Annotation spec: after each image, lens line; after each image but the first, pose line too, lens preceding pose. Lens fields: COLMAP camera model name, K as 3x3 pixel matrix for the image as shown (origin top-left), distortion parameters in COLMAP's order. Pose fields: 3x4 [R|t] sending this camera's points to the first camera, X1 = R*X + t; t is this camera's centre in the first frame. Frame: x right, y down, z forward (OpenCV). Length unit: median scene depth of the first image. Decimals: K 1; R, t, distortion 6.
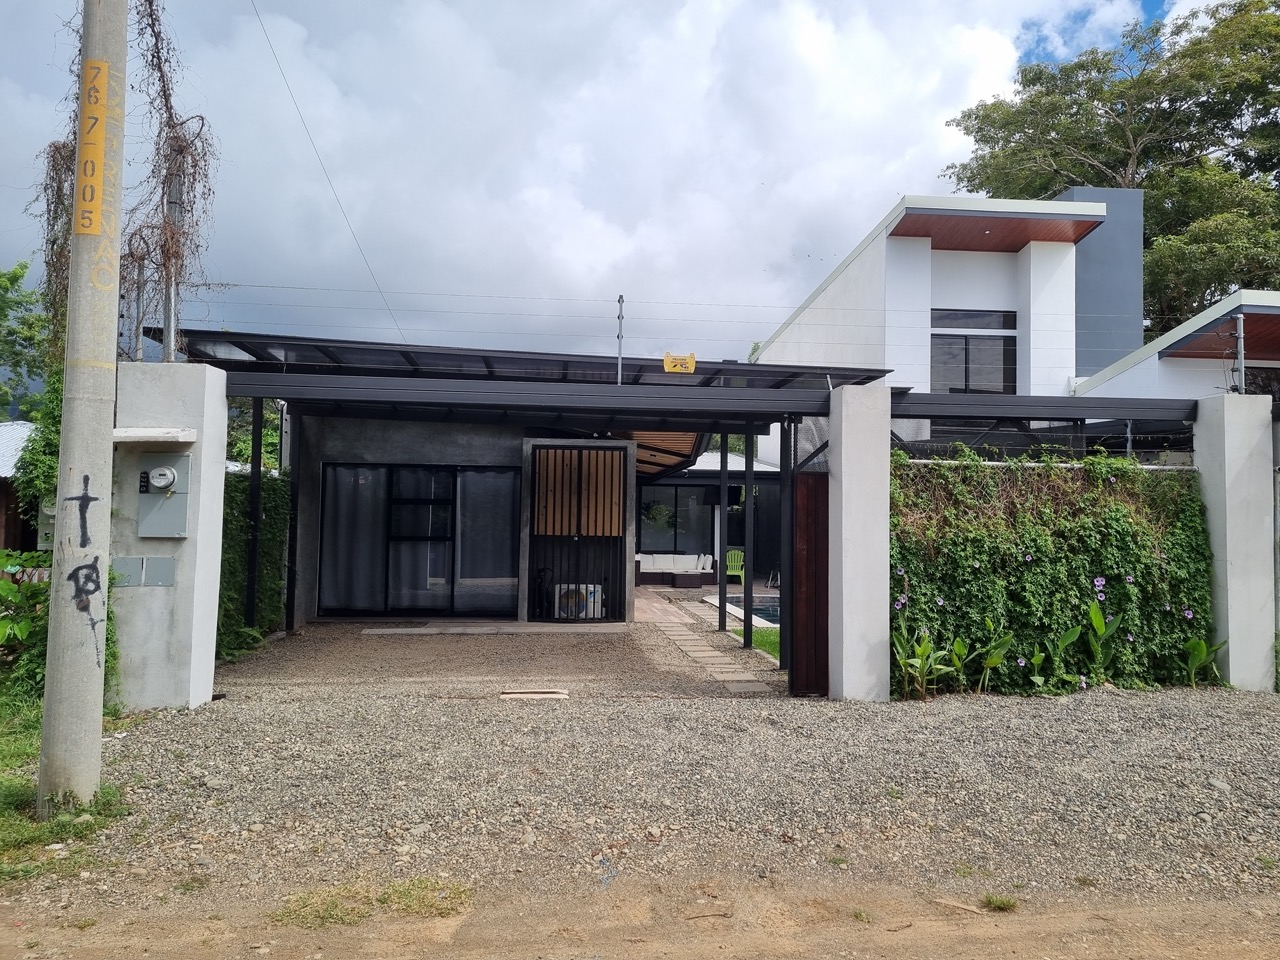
lens RADIAL K [[973.0, 0, 644.9], [0, 973.0, 473.4], [0, 0, 1]] dist [0.055987, -0.039793]
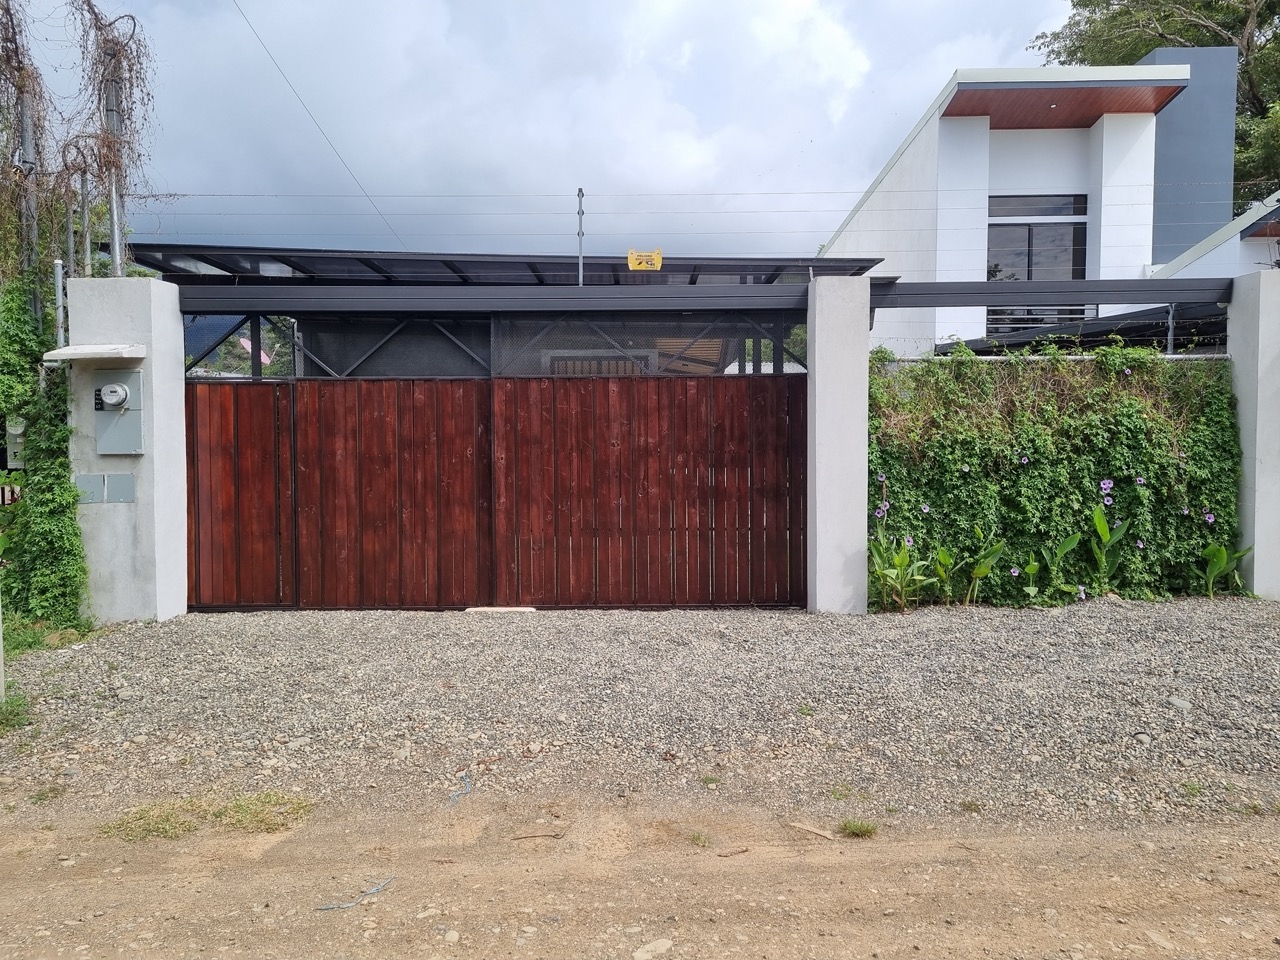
lens RADIAL K [[973.0, 0, 638.3], [0, 973.0, 482.0], [0, 0, 1]] dist [0.055987, -0.039793]
pose [[0.994157, -0.015715, -0.106793, 0.141092], [0.025748, 0.995312, 0.093226, 0.012837], [0.104827, -0.095431, 0.989901, 0.056571]]
